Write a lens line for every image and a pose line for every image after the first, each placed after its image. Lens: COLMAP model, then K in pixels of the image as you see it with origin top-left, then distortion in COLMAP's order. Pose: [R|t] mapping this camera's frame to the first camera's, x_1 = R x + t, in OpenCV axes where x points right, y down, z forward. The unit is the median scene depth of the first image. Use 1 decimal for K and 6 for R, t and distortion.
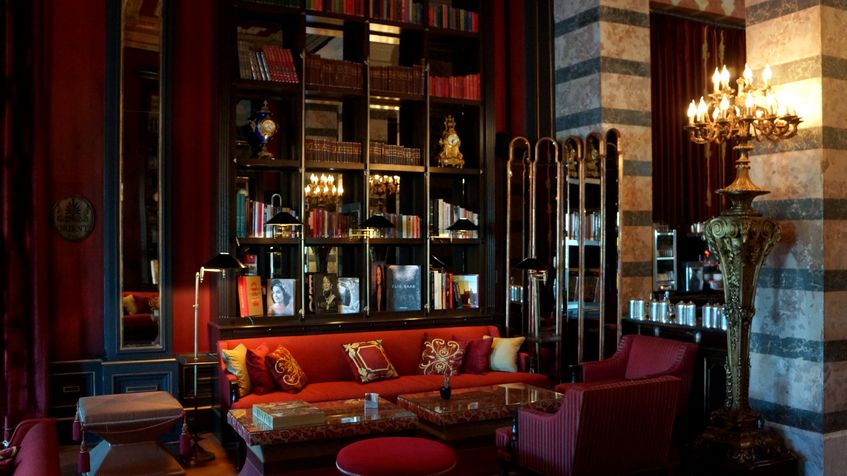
lens RADIAL K [[748.5, 0, 423.5], [0, 748.5, 238.0], [0, 0, 1]] dist [-0.104204, 0.001129]
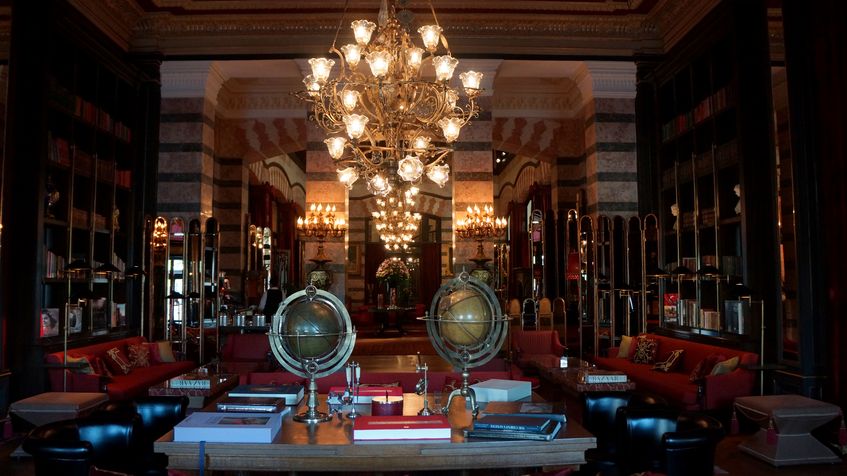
lens RADIAL K [[667.2, 0, 410.5], [0, 667.2, 237.2], [0, 0, 1]] dist [-0.187703, 0.121905]
pose [[0.414892, 0.064176, 0.907605, -1.245822], [-0.003833, 0.997624, -0.068789, 0.004668], [-0.909863, 0.025061, 0.414152, -0.079440]]
